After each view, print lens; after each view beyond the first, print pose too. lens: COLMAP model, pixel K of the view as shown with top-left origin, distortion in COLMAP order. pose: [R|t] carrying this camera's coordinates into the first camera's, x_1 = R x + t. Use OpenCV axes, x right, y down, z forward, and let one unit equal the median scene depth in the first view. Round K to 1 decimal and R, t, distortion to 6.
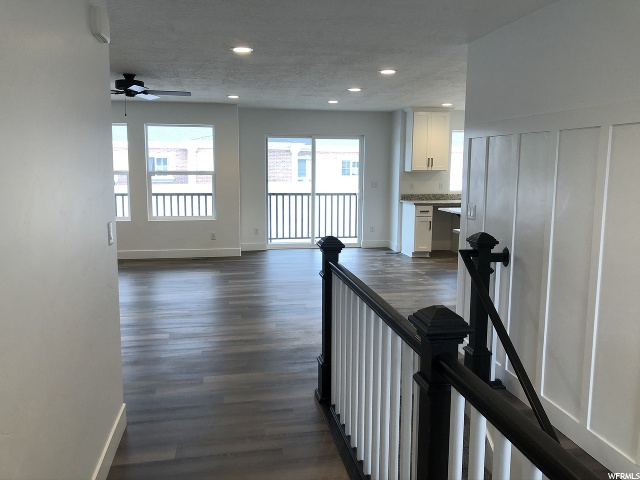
lens RADIAL K [[524.5, 0, 320.6], [0, 524.5, 238.8], [0, 0, 1]] dist [0.036547, -0.048623]
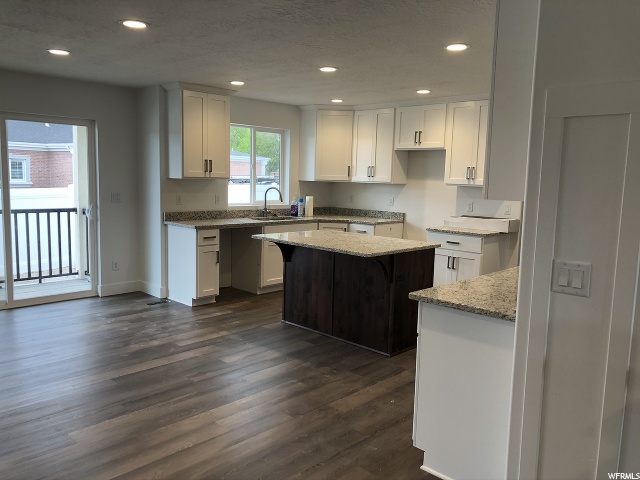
lens RADIAL K [[524.5, 0, 319.6], [0, 524.5, 238.5], [0, 0, 1]] dist [0.036547, -0.048623]
pose [[0.819900, -0.053053, 0.570043, -0.070197], [0.057757, 0.998282, 0.009836, -0.047943], [-0.569586, 0.024859, 0.821556, 0.346978]]
